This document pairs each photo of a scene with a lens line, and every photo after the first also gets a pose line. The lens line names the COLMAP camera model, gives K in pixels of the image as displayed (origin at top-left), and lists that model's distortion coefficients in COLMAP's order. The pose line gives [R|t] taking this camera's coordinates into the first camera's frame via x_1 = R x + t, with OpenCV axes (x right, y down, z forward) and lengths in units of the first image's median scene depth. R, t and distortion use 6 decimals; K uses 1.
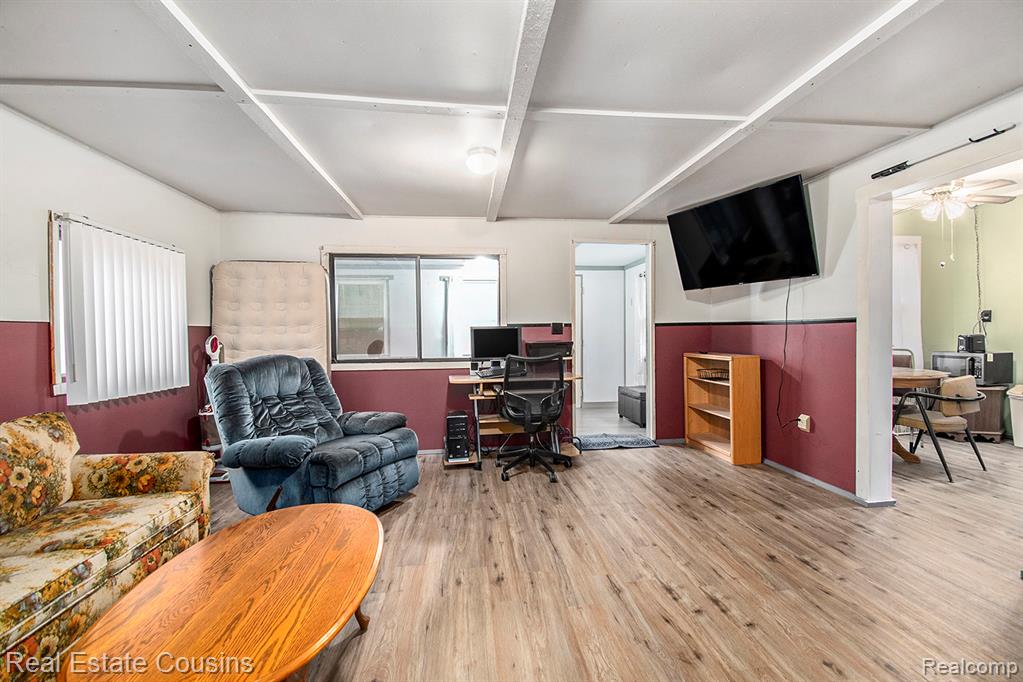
lens RADIAL K [[452.9, 0, 508.6], [0, 452.9, 337.6], [0, 0, 1]] dist [-0.002252, -0.000357]
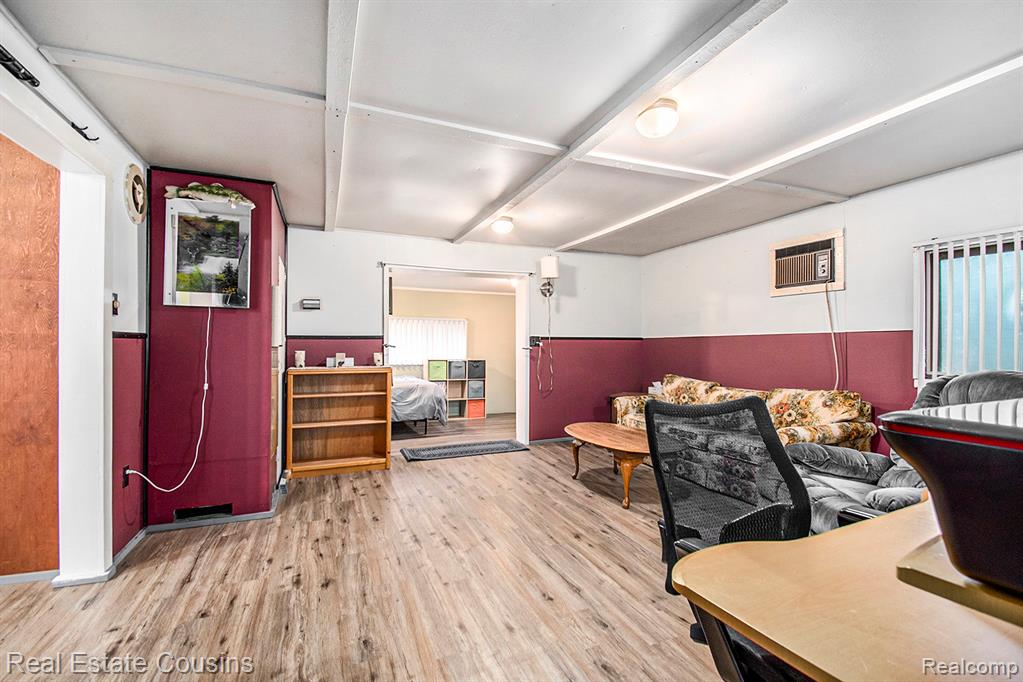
lens RADIAL K [[452.9, 0, 509.2], [0, 452.9, 342.1], [0, 0, 1]] dist [-0.002252, -0.000357]
pose [[-0.956950, 0.010280, -0.290072, 0.507578], [0.009598, 0.999947, 0.003774, -0.015006], [0.290095, 0.000828, -0.956997, 2.091672]]
